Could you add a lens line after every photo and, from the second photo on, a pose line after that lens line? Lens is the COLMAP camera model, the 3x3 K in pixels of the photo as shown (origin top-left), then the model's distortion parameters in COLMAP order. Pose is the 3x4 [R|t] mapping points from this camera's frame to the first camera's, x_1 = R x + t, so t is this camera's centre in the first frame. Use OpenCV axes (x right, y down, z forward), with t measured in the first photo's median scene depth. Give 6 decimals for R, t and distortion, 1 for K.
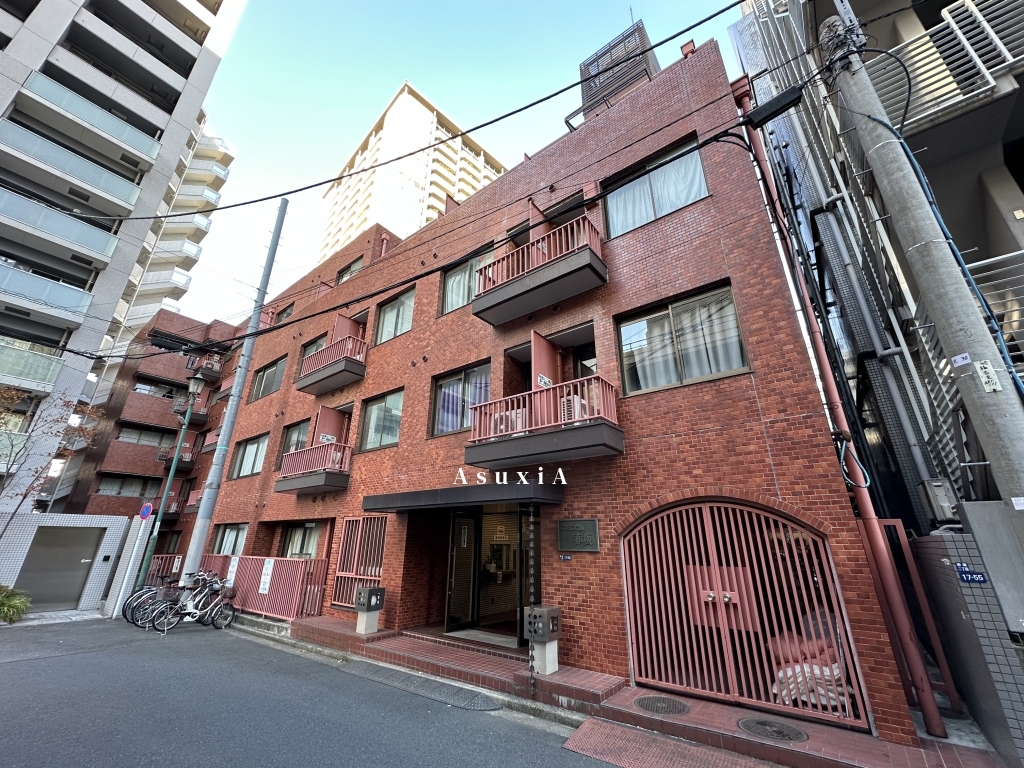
lens RADIAL K [[409.4, 0, 511.8], [0, 409.4, 382.2], [0, 0, 1]] dist [-0.002244, 0.000448]
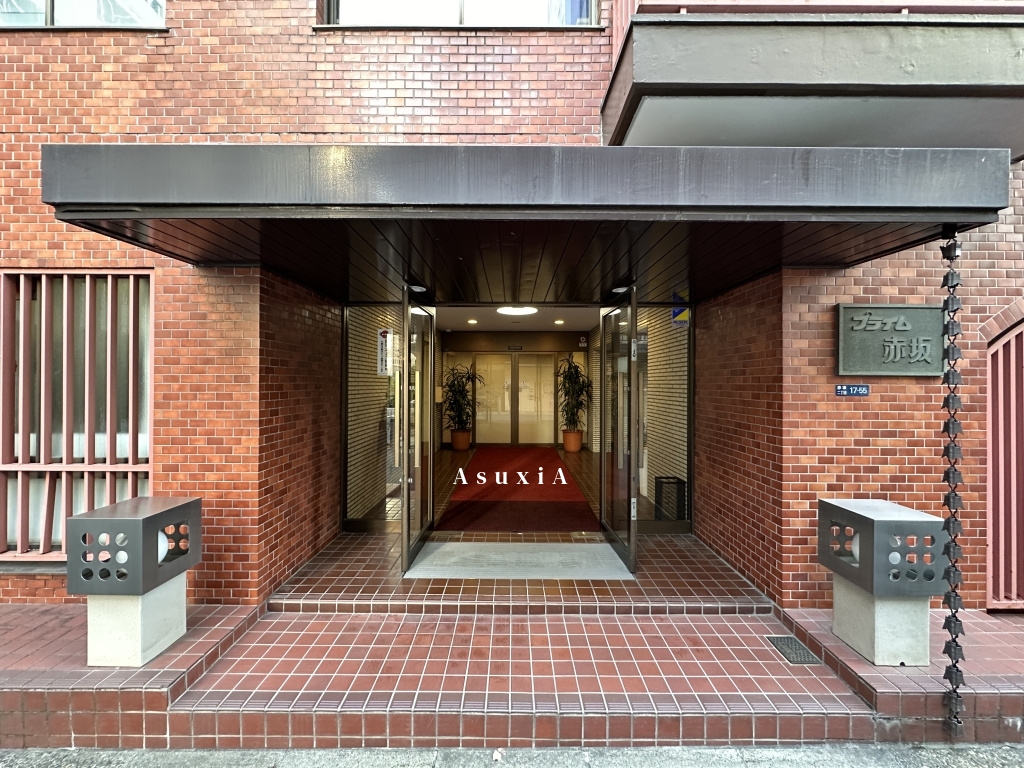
lens RADIAL K [[409.4, 0, 511.8], [0, 409.4, 382.2], [0, 0, 1]] dist [-0.002244, 0.000448]
pose [[0.792325, -0.001532, 0.610098, -0.349987], [-0.222168, 0.930613, 0.290863, 0.324892], [-0.568210, -0.366002, 0.737007, 0.770635]]
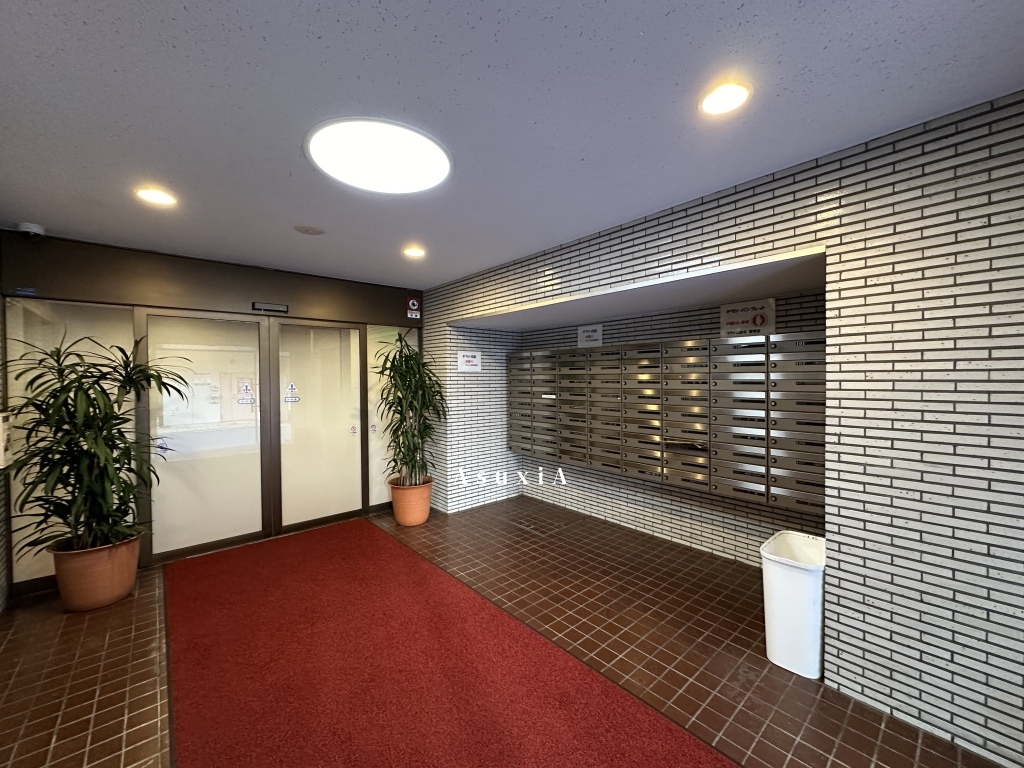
lens RADIAL K [[409.4, 0, 511.8], [0, 409.4, 382.2], [0, 0, 1]] dist [-0.002244, 0.000448]
pose [[0.193153, -0.019451, 0.980976, -0.035710], [-0.348016, 0.933440, 0.087032, 0.527481], [-0.917375, -0.358206, 0.173527, 1.321790]]
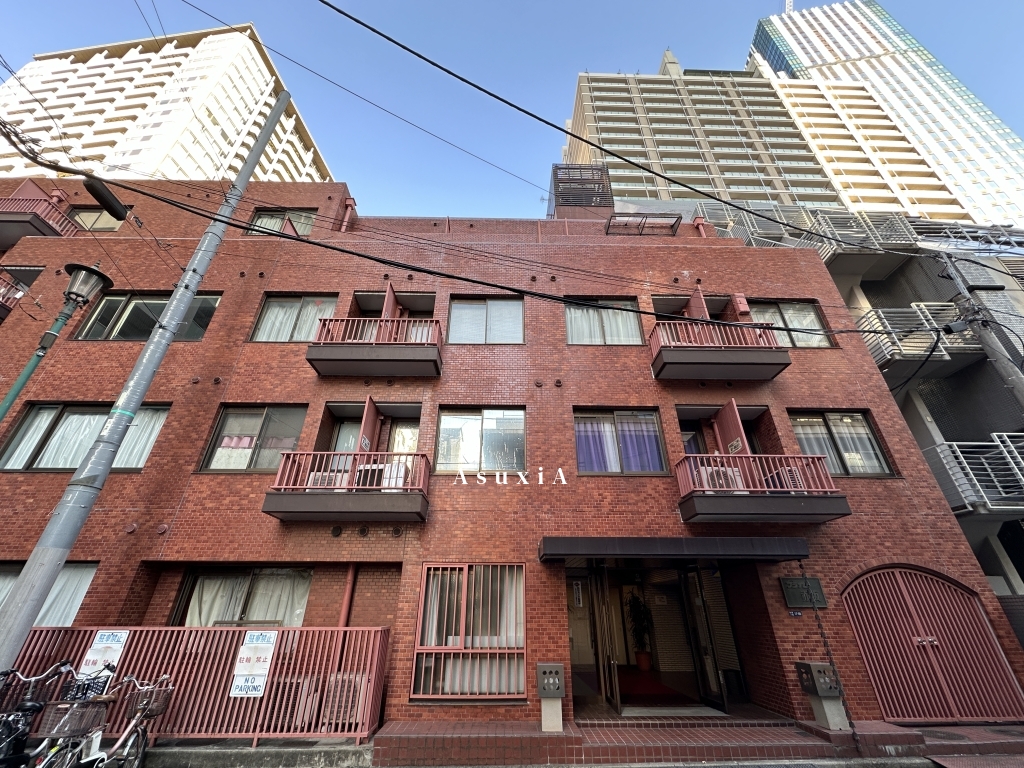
lens RADIAL K [[409.4, 0, 511.8], [0, 409.4, 382.2], [0, 0, 1]] dist [-0.002244, 0.000448]
pose [[0.779206, 0.302760, 0.548794, -1.081363], [-0.226125, 0.952419, -0.204368, 0.201501], [-0.584556, 0.035149, 0.810592, 0.461750]]
